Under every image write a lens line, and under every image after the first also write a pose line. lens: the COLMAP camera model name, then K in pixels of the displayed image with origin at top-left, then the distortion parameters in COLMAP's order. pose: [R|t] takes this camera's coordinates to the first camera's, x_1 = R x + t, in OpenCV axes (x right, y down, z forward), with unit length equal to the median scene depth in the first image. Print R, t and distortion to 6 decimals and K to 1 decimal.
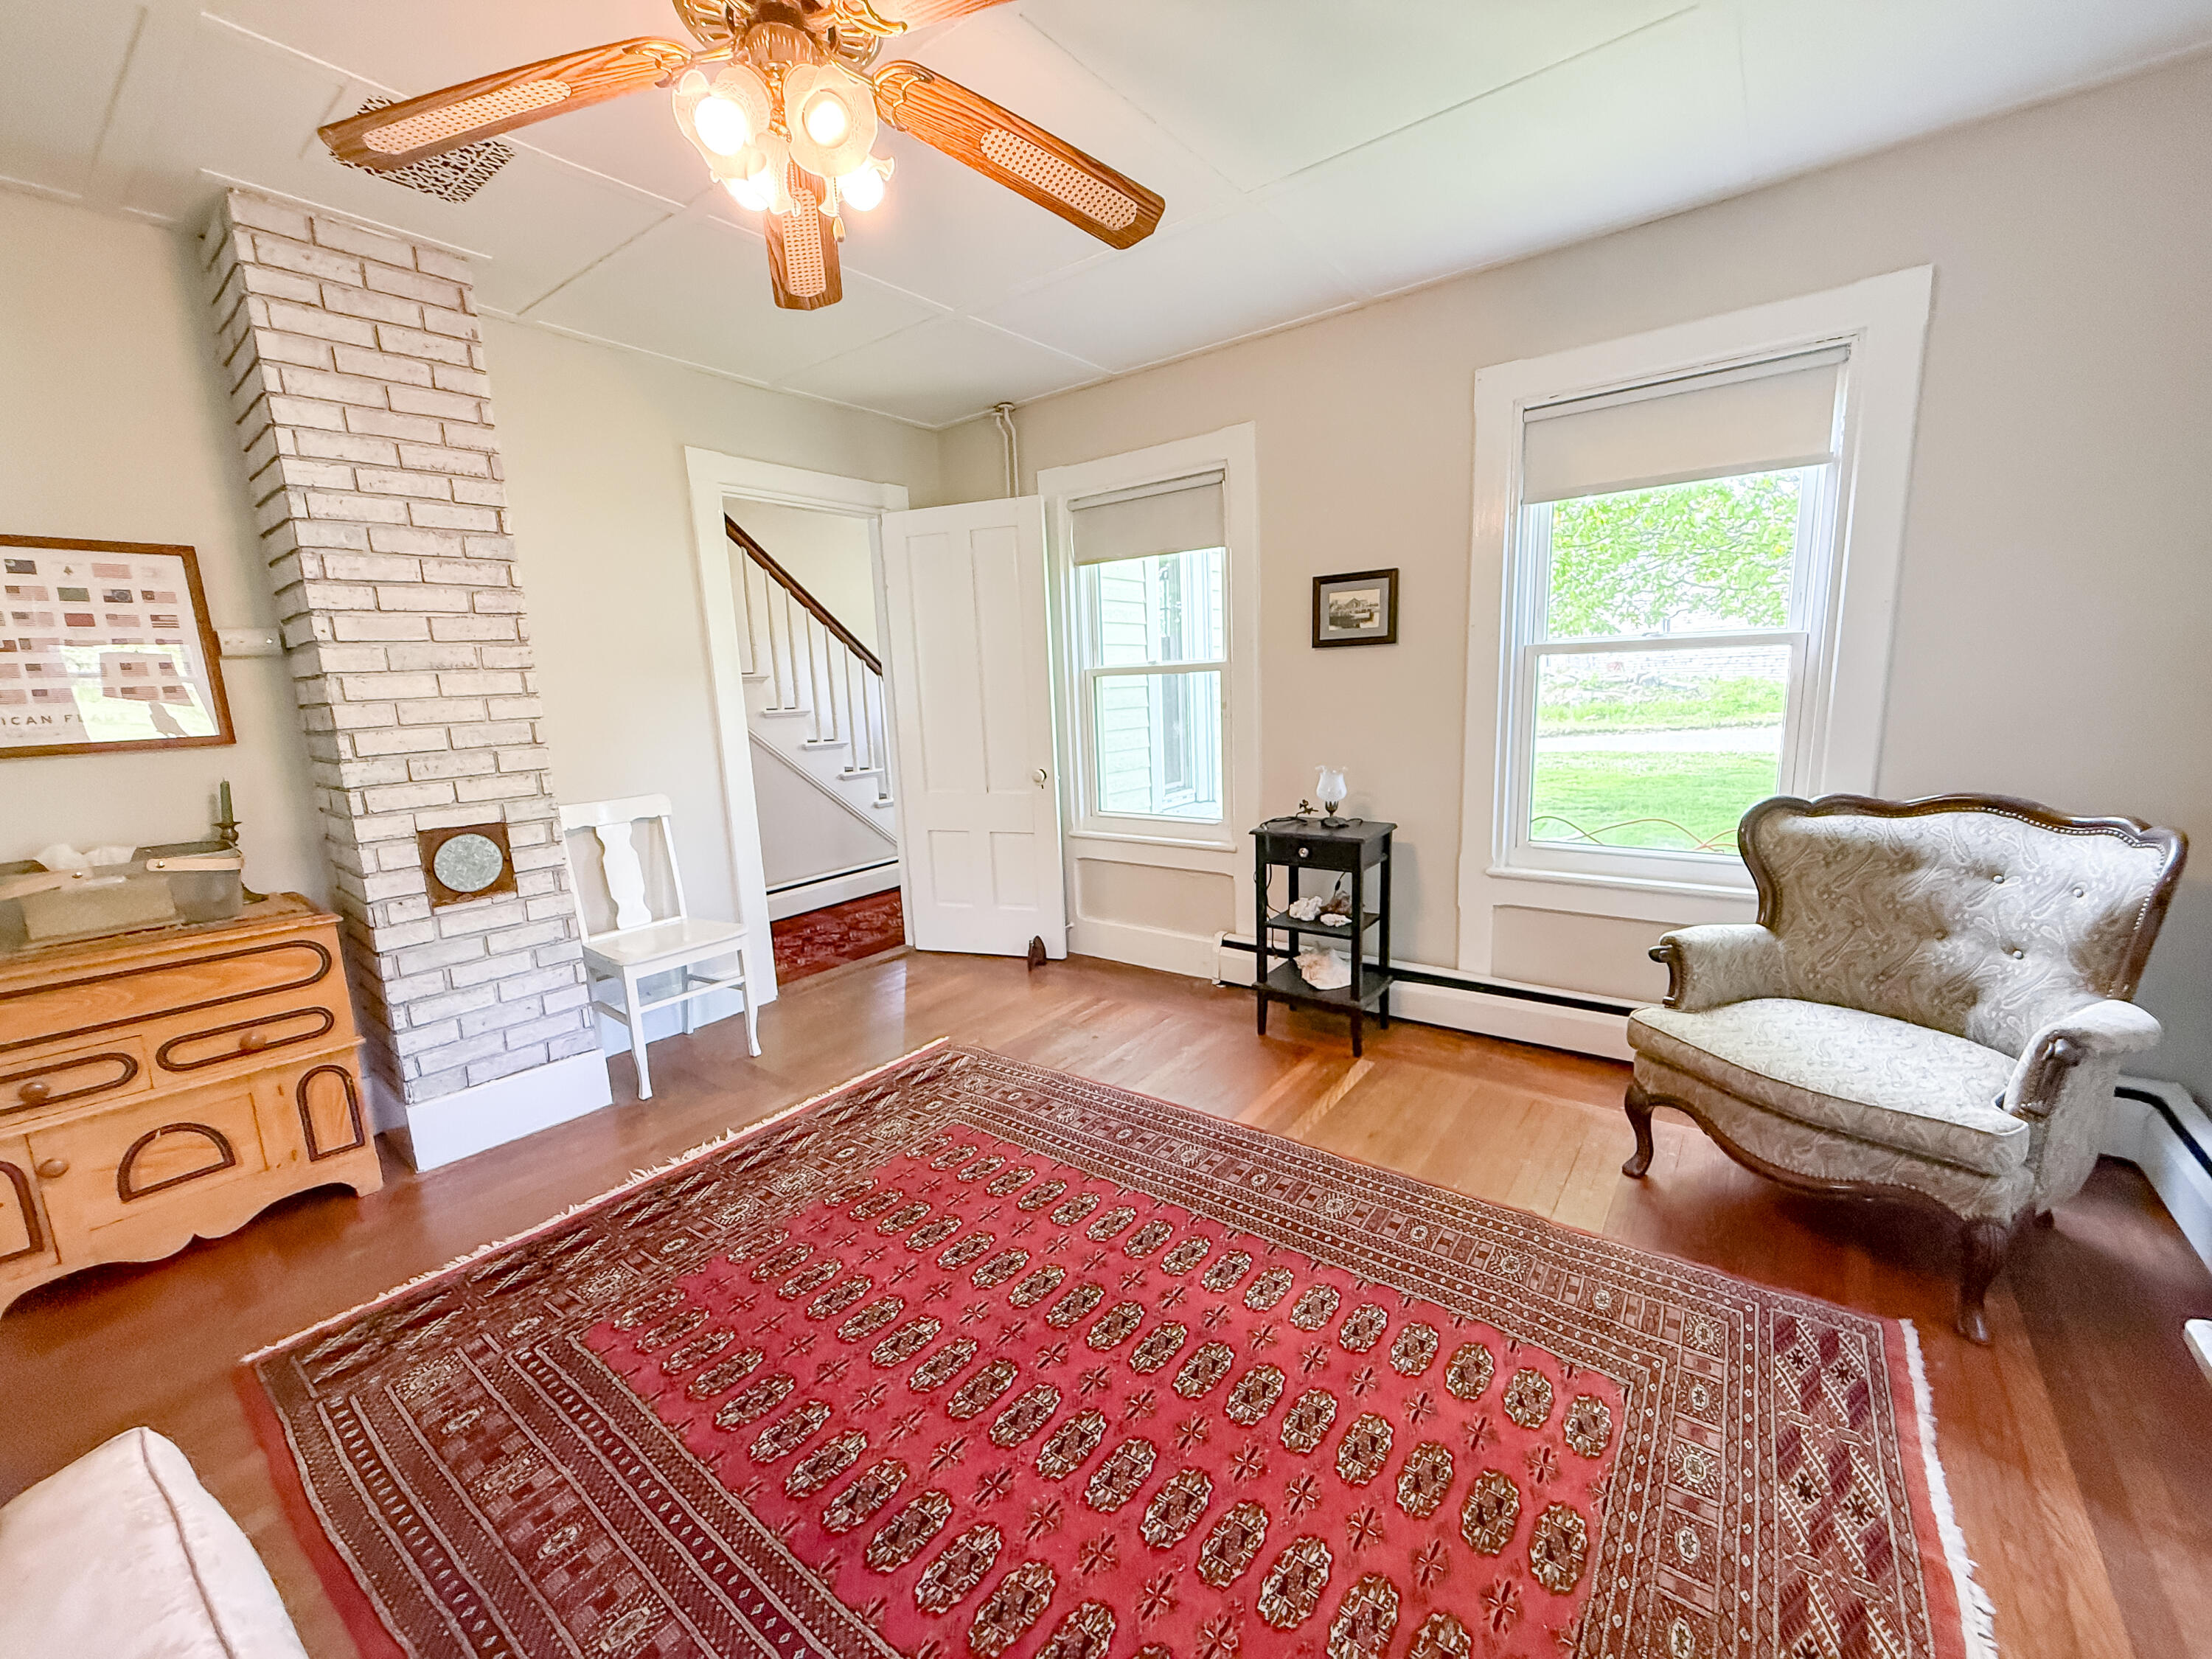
lens RADIAL K [[881.0, 0, 1096.0], [0, 881.0, 831.5], [0, 0, 1]] dist [0.001045, -0.000402]
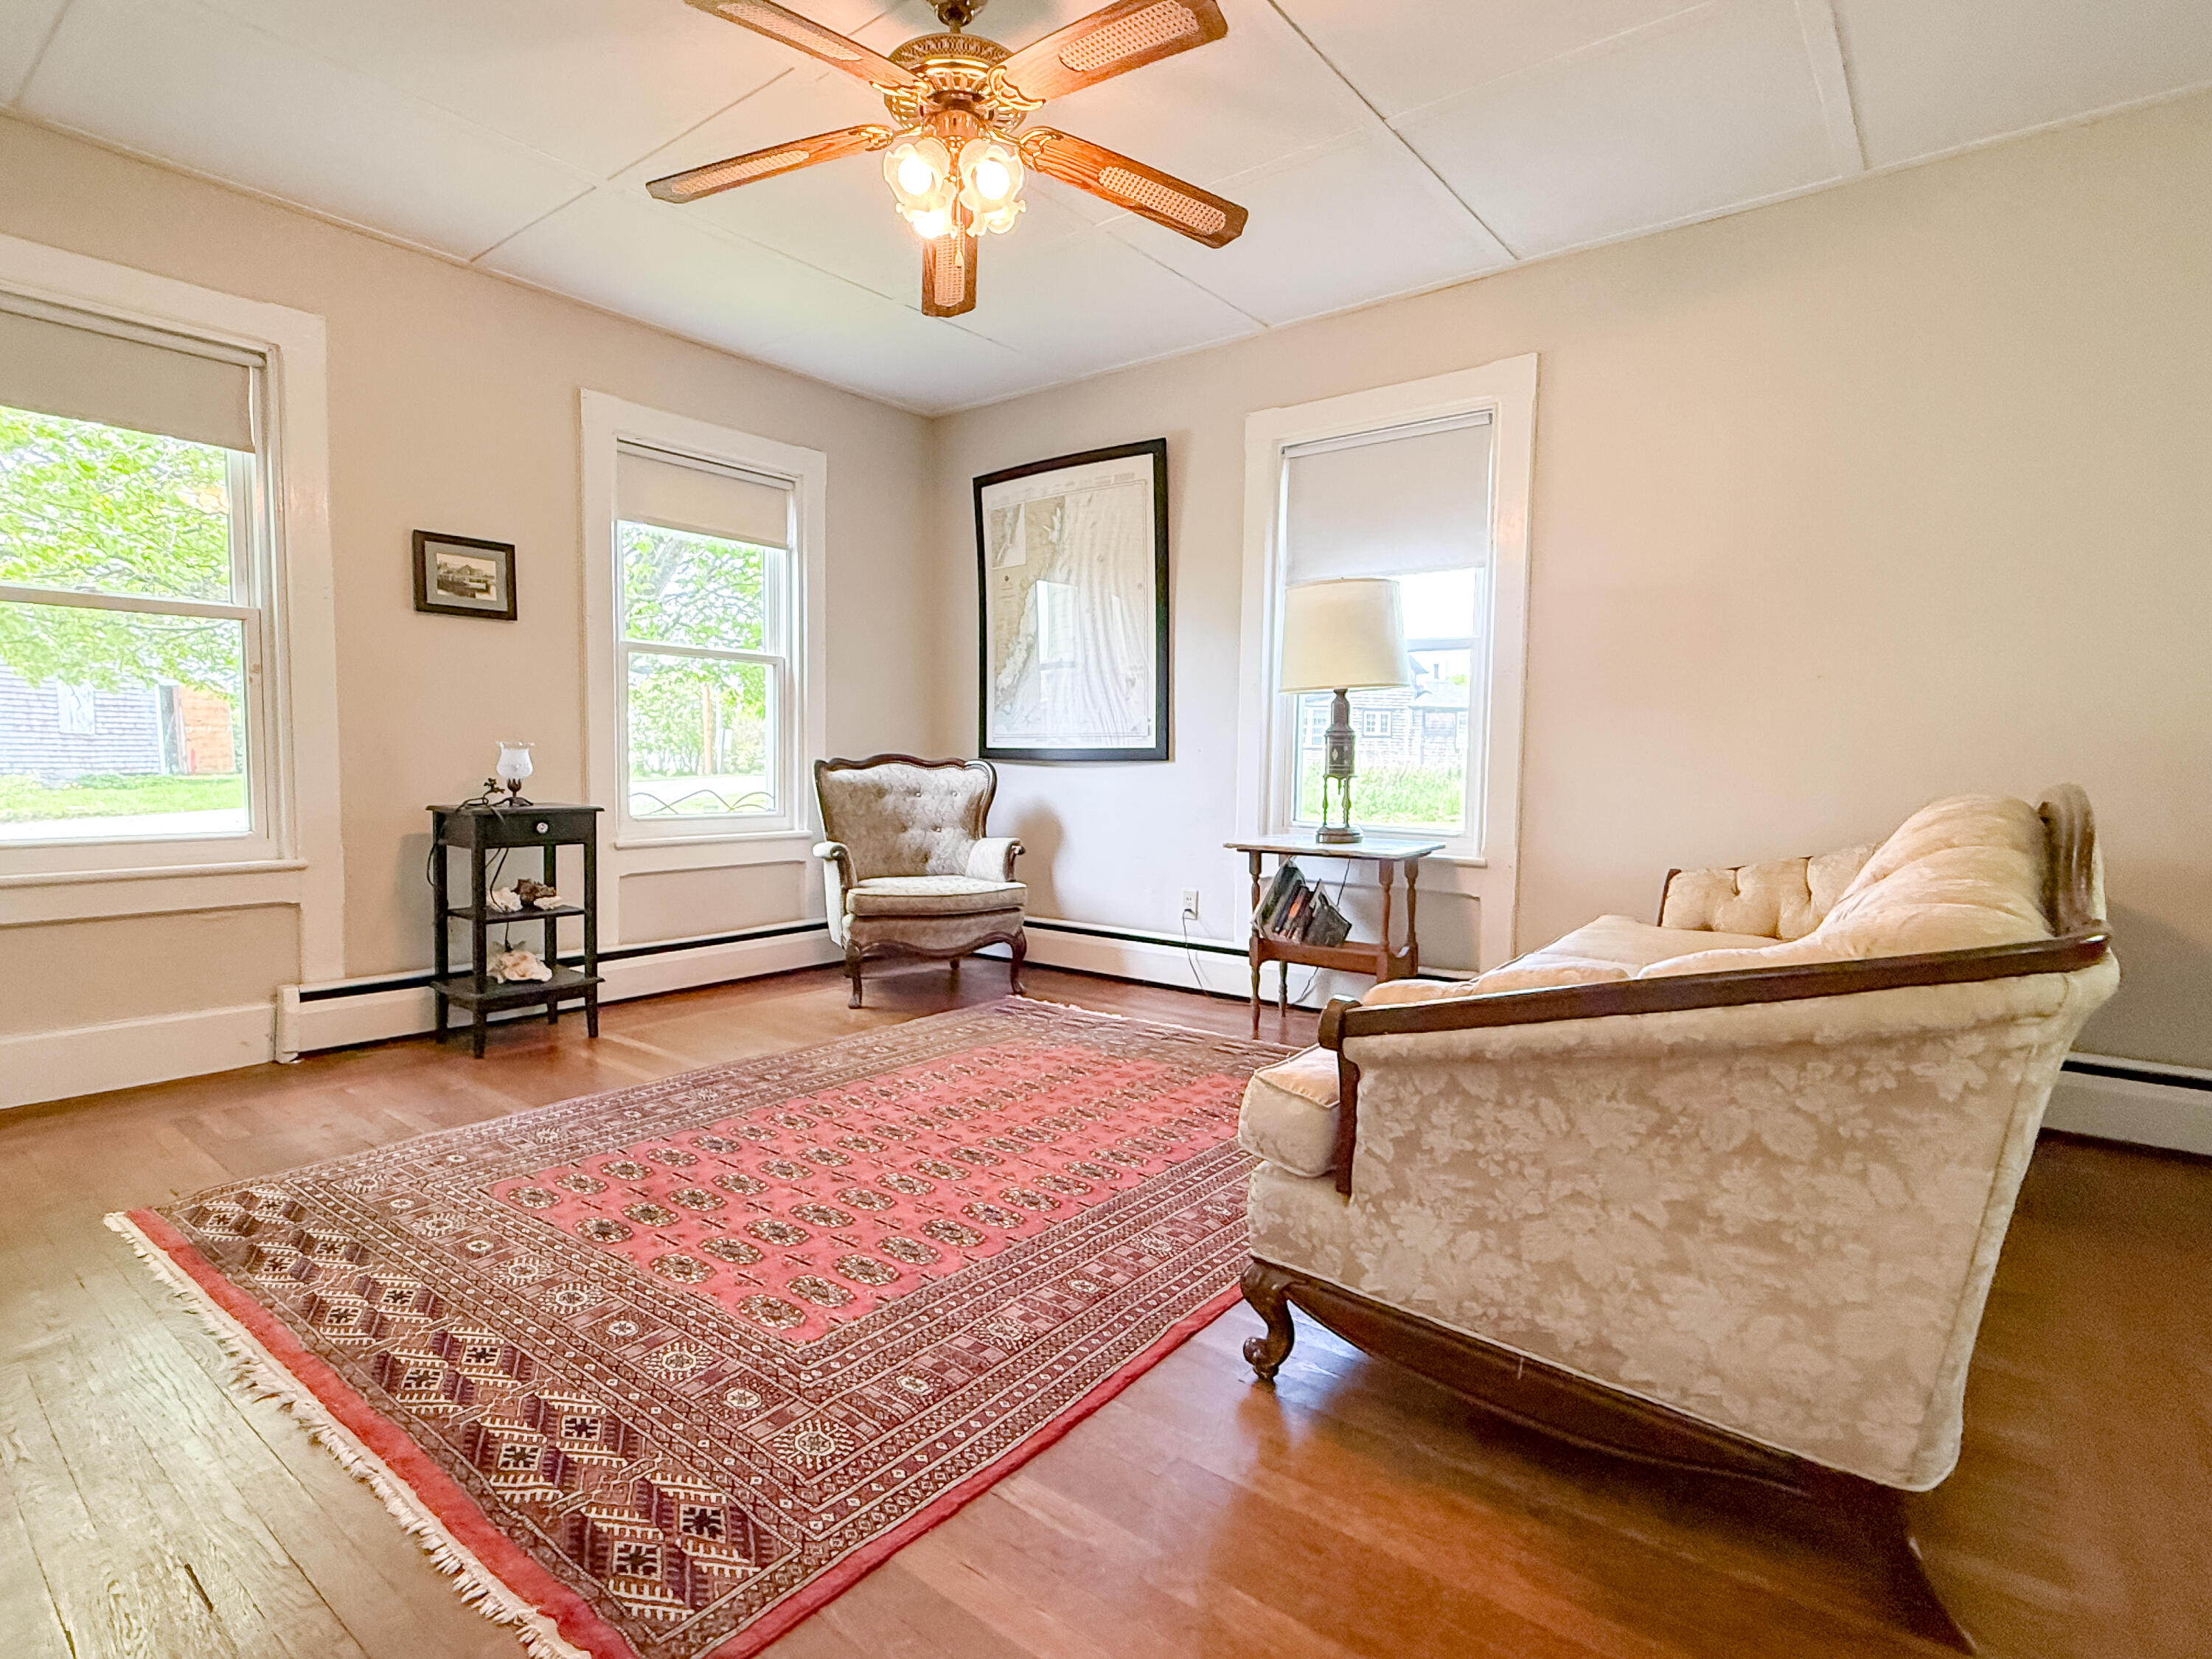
lens RADIAL K [[1127.2, 0, 1098.1], [0, 1127.2, 832.4], [0, 0, 1]] dist [0.003286, -0.000390]
pose [[0.013114, -0.026002, 0.999576, -0.912417], [0.158302, 0.987109, 0.023601, 0.089989], [-0.987304, 0.157925, 0.017061, 0.388024]]
